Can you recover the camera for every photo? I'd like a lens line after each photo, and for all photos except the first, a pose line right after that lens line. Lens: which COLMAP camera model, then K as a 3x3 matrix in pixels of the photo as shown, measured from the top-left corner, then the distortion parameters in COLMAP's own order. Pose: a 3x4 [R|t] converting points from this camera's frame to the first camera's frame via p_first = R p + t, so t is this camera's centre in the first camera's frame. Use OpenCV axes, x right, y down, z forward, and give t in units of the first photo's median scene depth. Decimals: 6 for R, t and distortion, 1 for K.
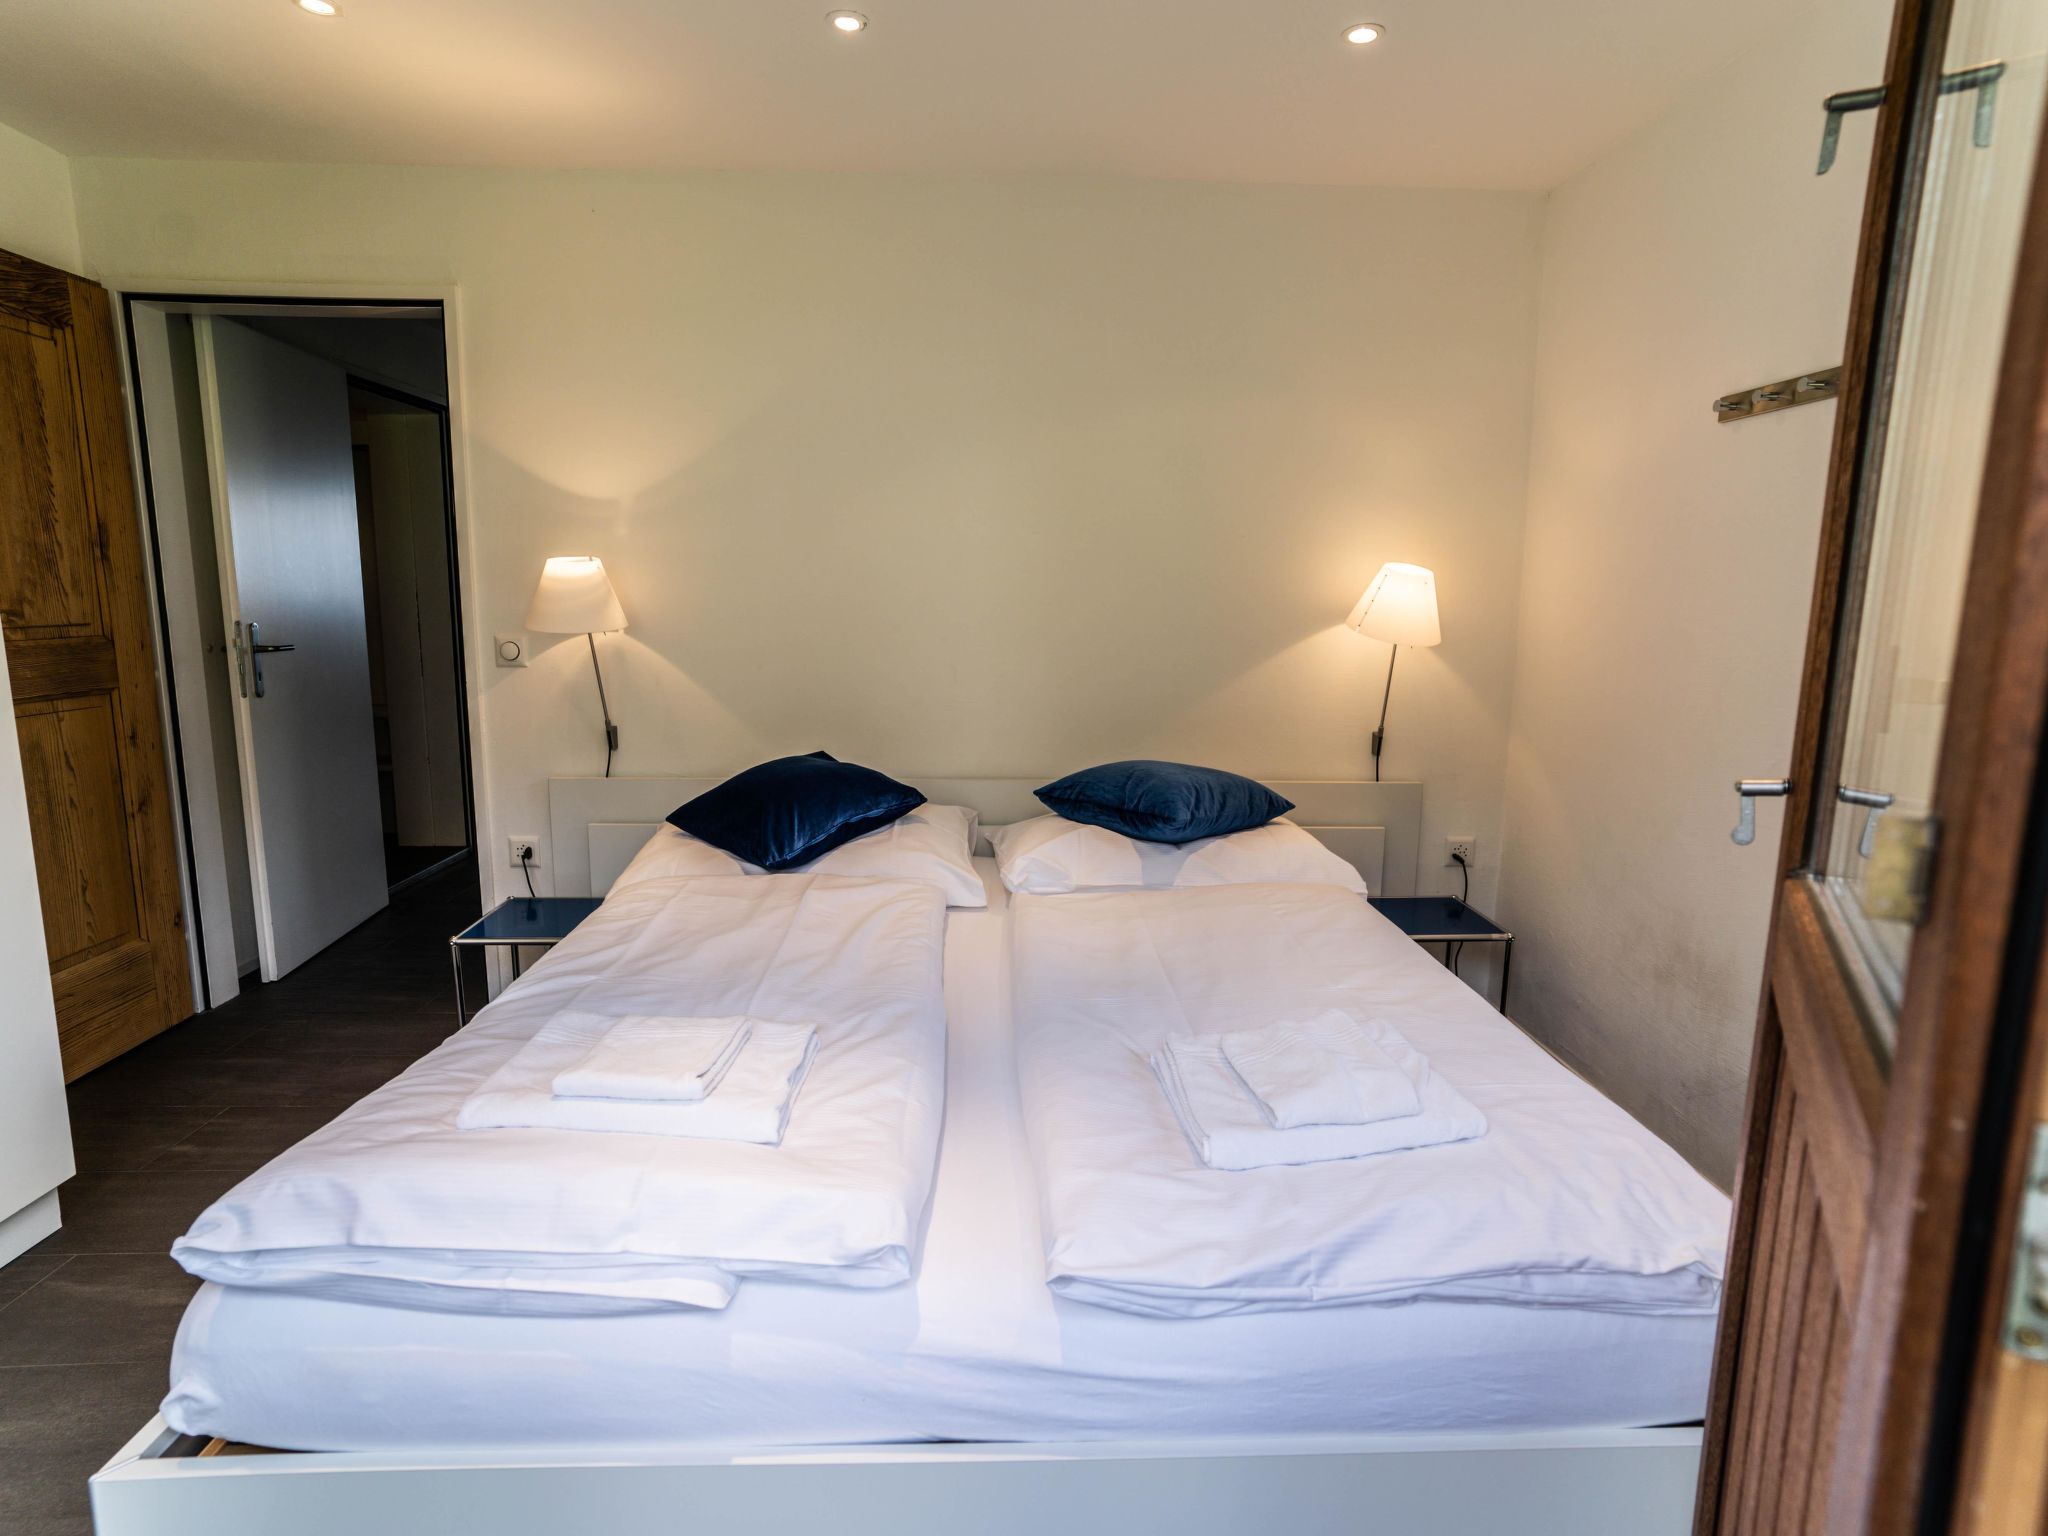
lens RADIAL K [[1110.8, 0, 1028.0], [0, 1110.8, 772.4], [0, 0, 1]] dist [-0.062477, 0.049908]
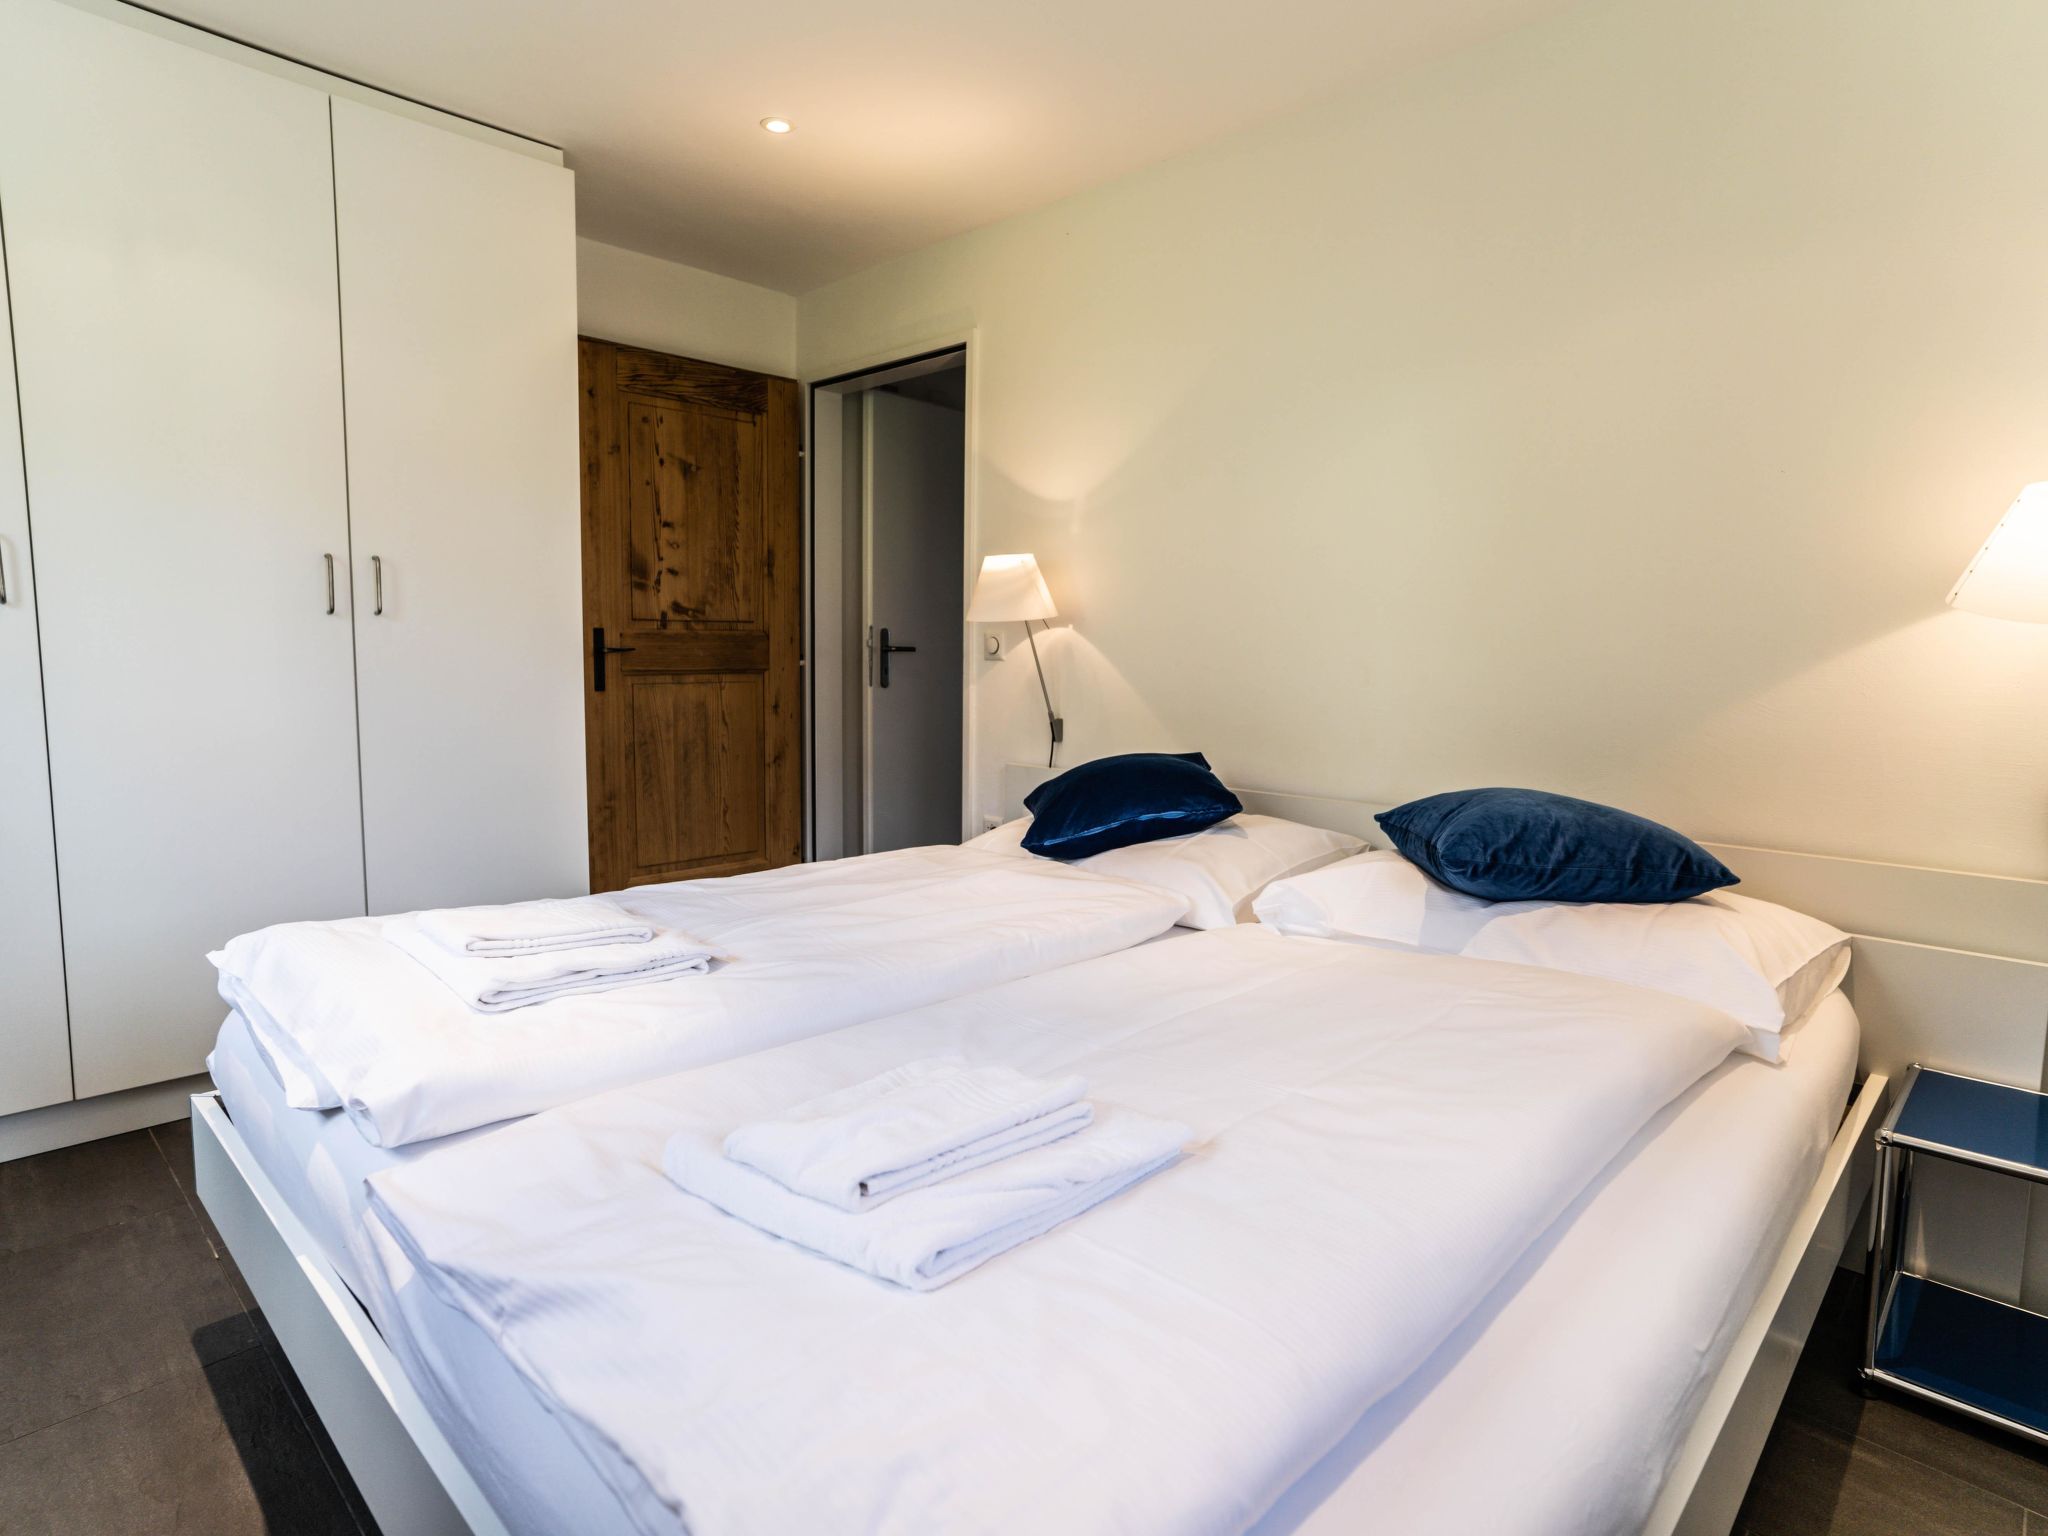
lens RADIAL K [[1125.4, 0, 1025.7], [0, 1125.4, 766.1], [0, 0, 1]] dist [-0.072271, 0.052190]
pose [[0.694477, 0.073716, -0.715729, 0.410198], [-0.121510, 0.992466, -0.015684, 0.025786], [0.709180, 0.097860, 0.698202, 0.279482]]
